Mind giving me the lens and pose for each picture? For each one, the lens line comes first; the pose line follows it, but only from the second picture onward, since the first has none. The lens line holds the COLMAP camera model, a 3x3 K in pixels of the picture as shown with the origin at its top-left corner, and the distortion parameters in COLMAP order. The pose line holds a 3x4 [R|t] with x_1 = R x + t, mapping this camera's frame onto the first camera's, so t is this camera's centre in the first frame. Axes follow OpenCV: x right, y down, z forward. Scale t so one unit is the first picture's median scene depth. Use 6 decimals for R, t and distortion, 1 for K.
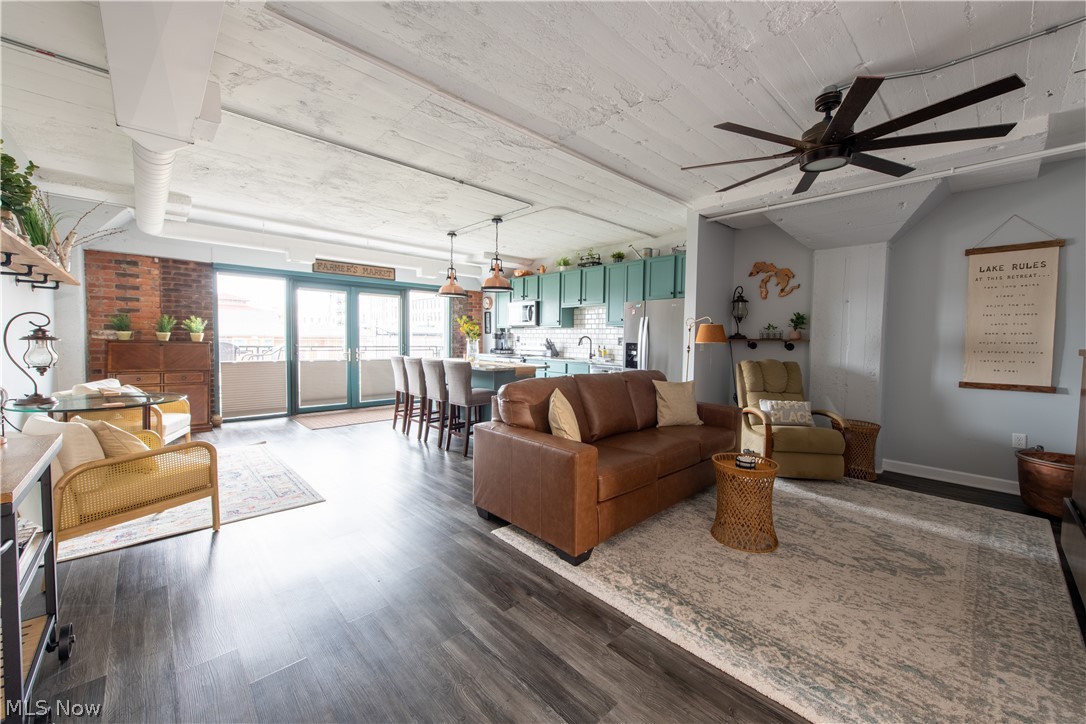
lens RADIAL K [[421.3, 0, 545.9], [0, 421.3, 361.4], [0, 0, 1]] dist [0.004279, 0.000041]
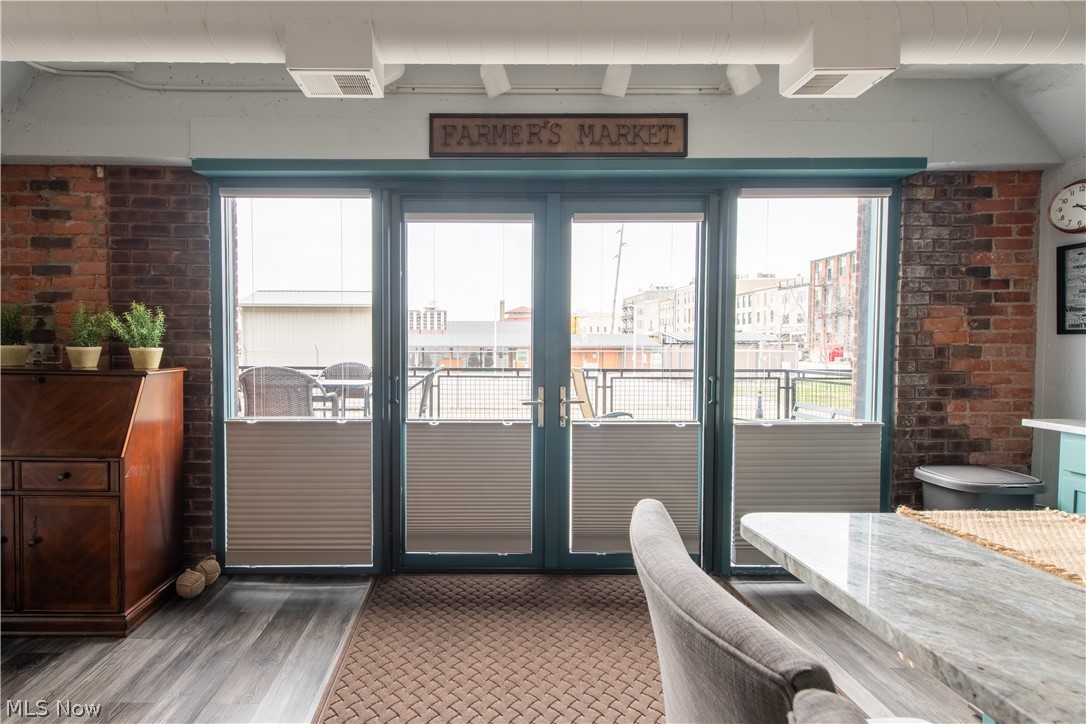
lens RADIAL K [[421.3, 0, 534.9], [0, 421.3, 369.0], [0, 0, 1]] dist [0.004279, 0.000041]
pose [[0.738549, 0.009483, -0.674133, -0.310363], [-0.028957, 0.999425, -0.017665, -0.049781], [0.673577, 0.032568, 0.738399, 0.942256]]
